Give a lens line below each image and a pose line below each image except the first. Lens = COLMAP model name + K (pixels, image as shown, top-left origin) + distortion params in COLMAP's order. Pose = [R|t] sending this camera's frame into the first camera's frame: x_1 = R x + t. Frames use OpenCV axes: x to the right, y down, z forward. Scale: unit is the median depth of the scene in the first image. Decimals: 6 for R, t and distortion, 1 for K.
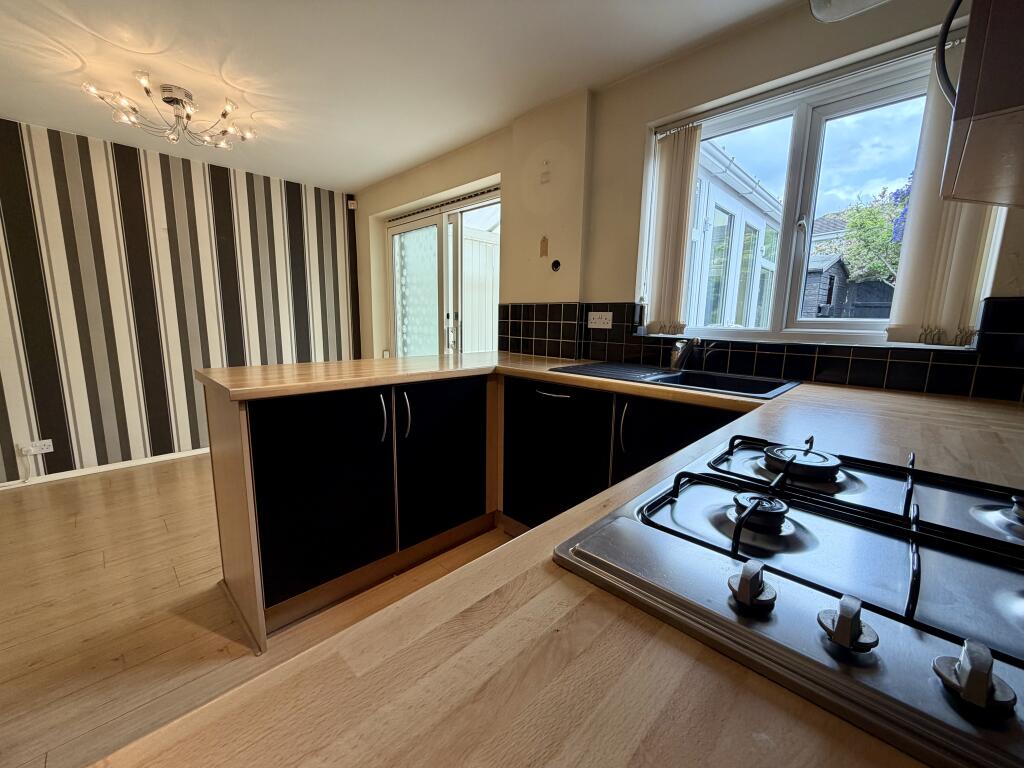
lens RADIAL K [[407.1, 0, 508.3], [0, 407.1, 384.4], [0, 0, 1]] dist [-0.000878, 0.000167]
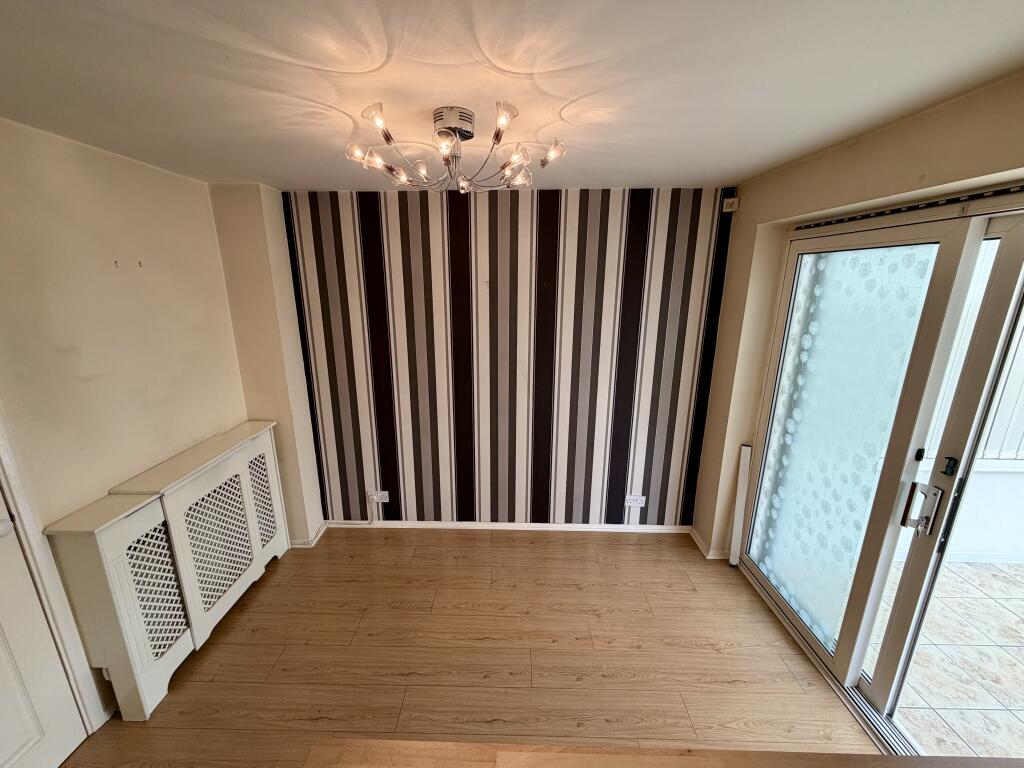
lens RADIAL K [[407.1, 0, 509.0], [0, 407.1, 385.6], [0, 0, 1]] dist [-0.000878, 0.000167]
pose [[0.690956, 0.171194, -0.702334, -0.201812], [-0.109293, 0.985125, 0.132602, -0.319869], [0.714587, -0.014862, 0.699388, 0.488656]]
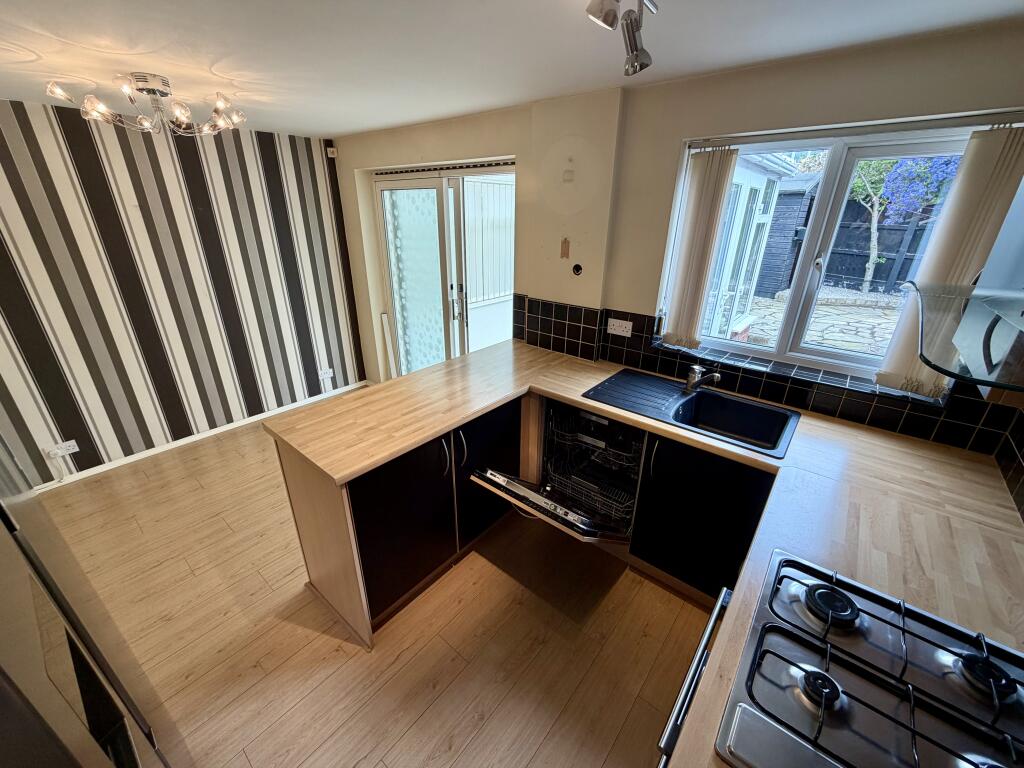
lens RADIAL K [[407.1, 0, 507.9], [0, 407.1, 383.9], [0, 0, 1]] dist [-0.000878, 0.000167]
pose [[0.996364, -0.040408, 0.075013, -0.121860], [0.021320, 0.970620, 0.239670, -0.221259], [-0.082493, -0.237199, 0.967952, -0.034039]]
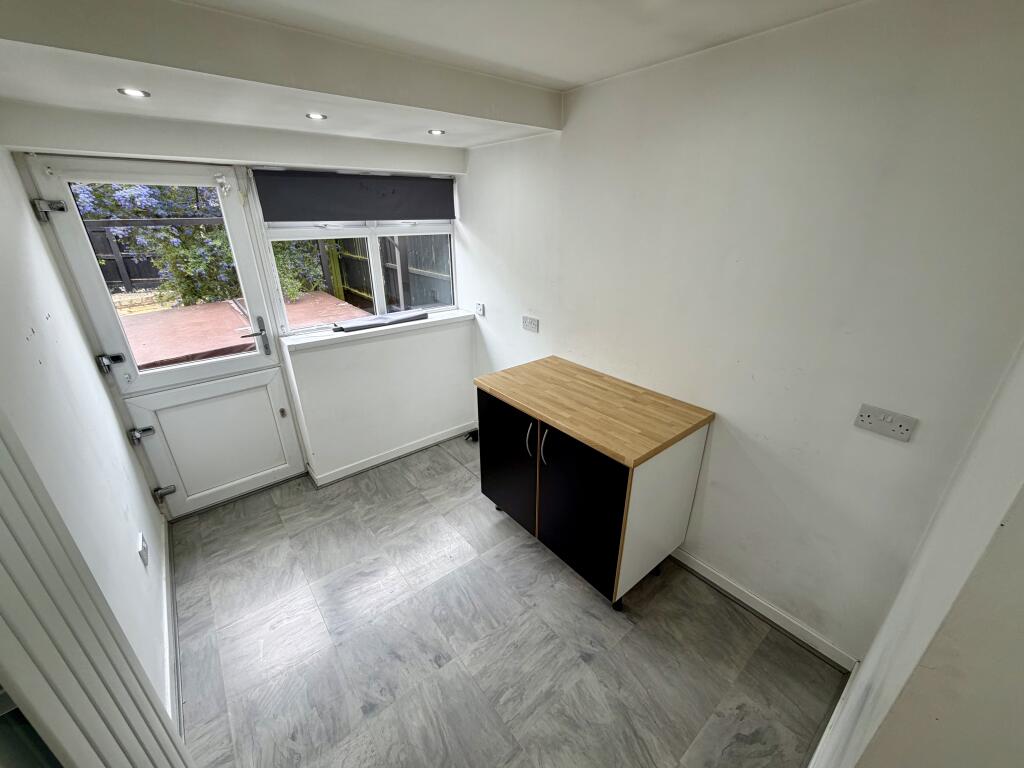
lens RADIAL K [[407.1, 0, 513.1], [0, 407.1, 380.0], [0, 0, 1]] dist [-0.000878, 0.000167]
pose [[0.107660, -0.400797, 0.909819, -0.946147], [0.173565, 0.908661, 0.379749, -0.356864], [-0.978920, 0.117029, 0.167391, 0.644190]]
